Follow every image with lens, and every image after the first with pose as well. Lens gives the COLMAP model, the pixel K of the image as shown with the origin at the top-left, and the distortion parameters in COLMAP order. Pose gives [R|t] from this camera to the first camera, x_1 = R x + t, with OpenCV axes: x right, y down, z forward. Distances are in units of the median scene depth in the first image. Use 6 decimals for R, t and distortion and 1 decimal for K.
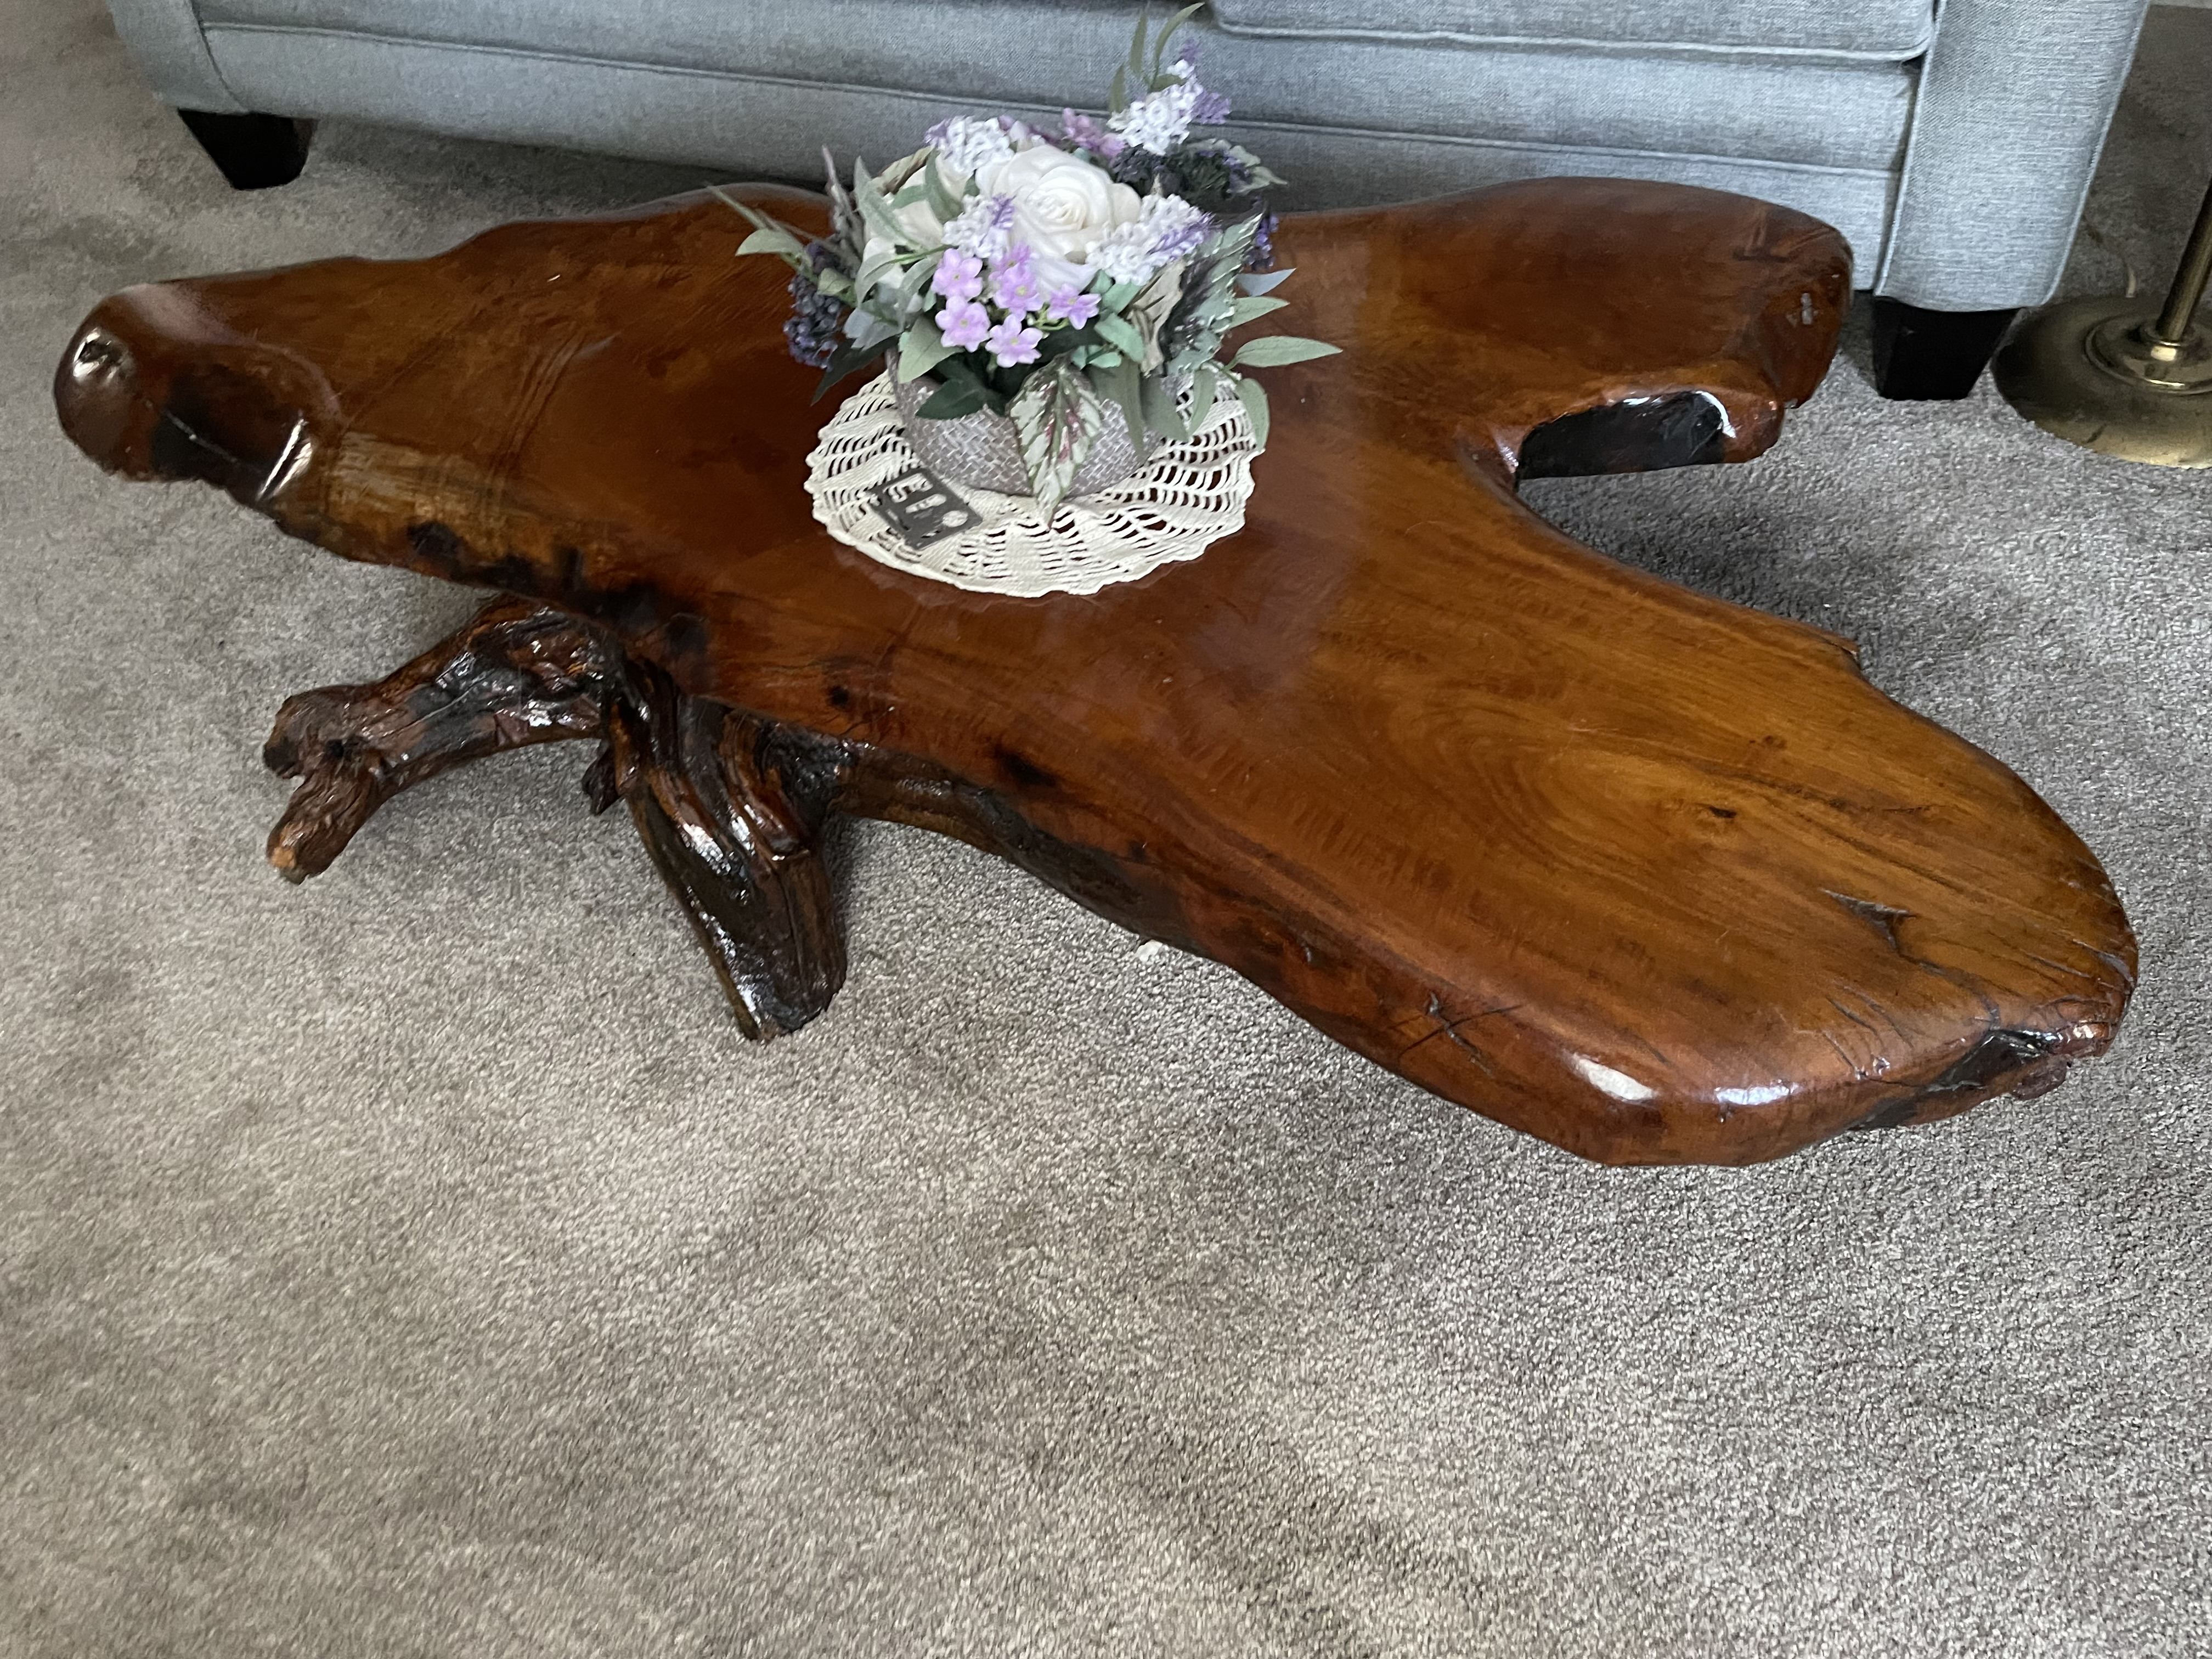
lens RADIAL K [[1724.2, 0, 1121.6], [0, 1724.2, 838.1], [0, 0, 1]] dist [0.060444, -0.095031]
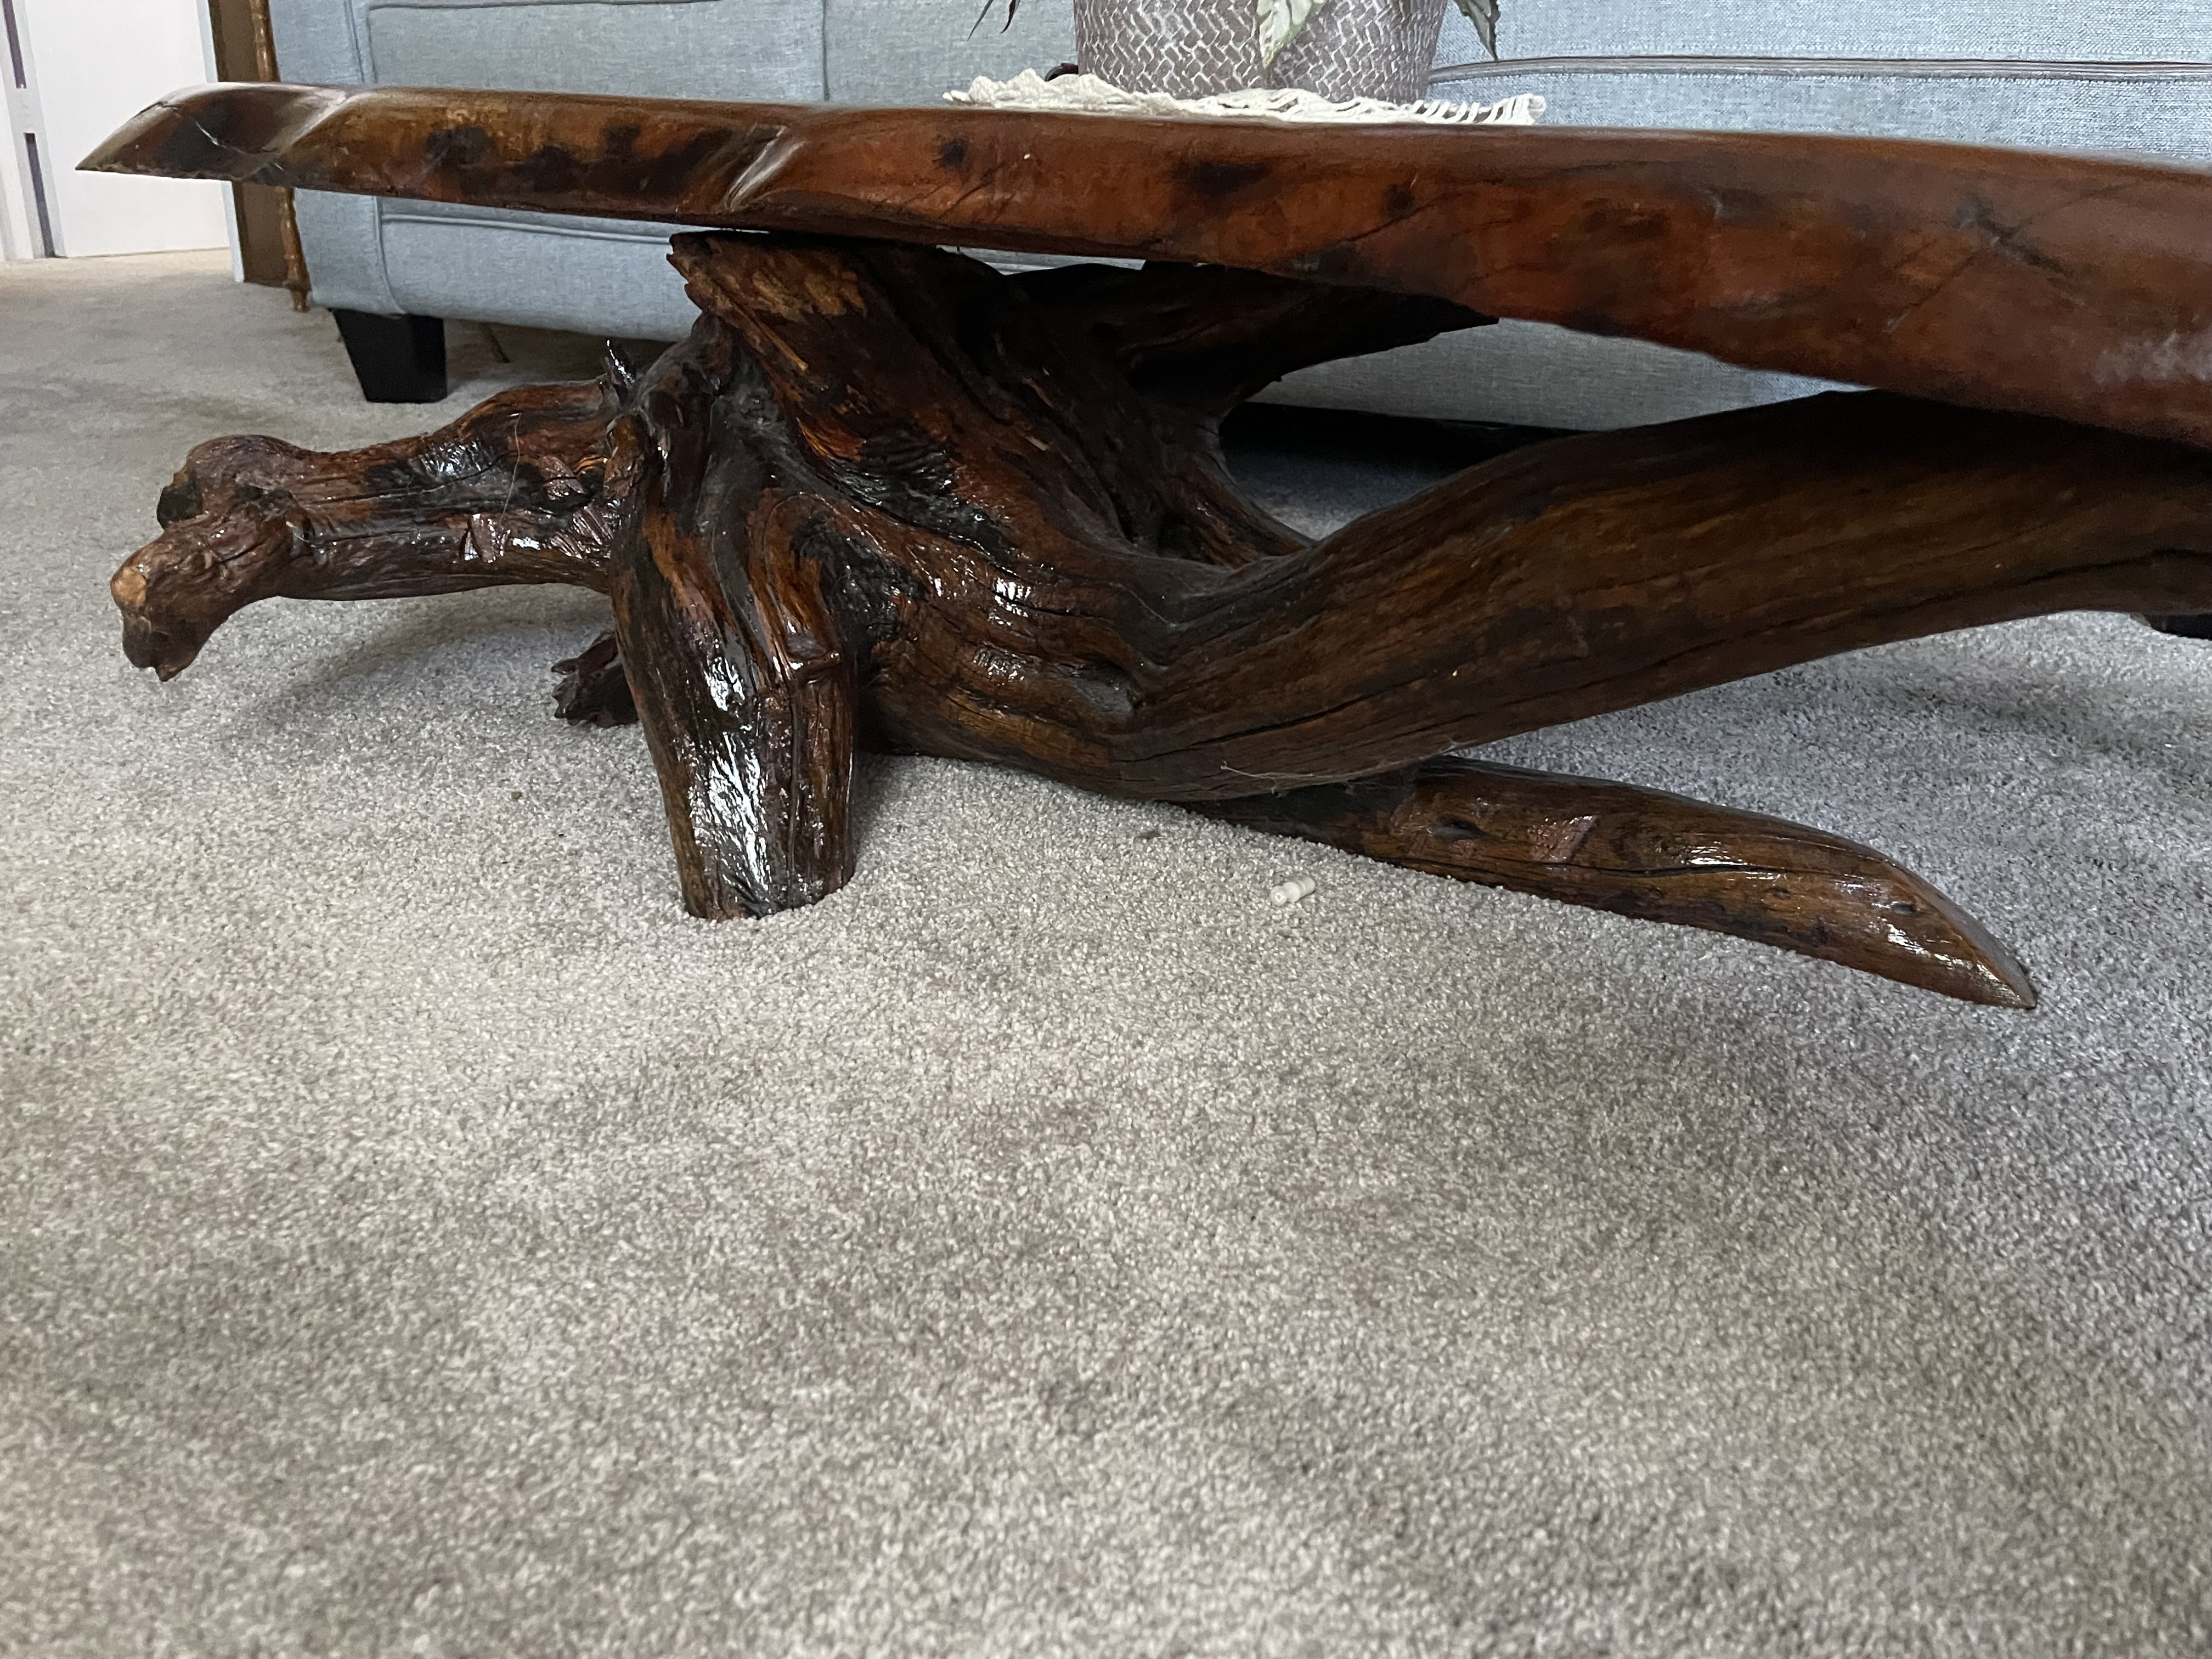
lens RADIAL K [[1724.2, 0, 1108.8], [0, 1724.2, 838.5], [0, 0, 1]] dist [0.060444, -0.095031]
pose [[0.990269, 0.129249, -0.051587, -0.028450], [-0.139058, 0.904555, -0.403043, 0.421574], [-0.005429, 0.406295, 0.913726, 0.451834]]
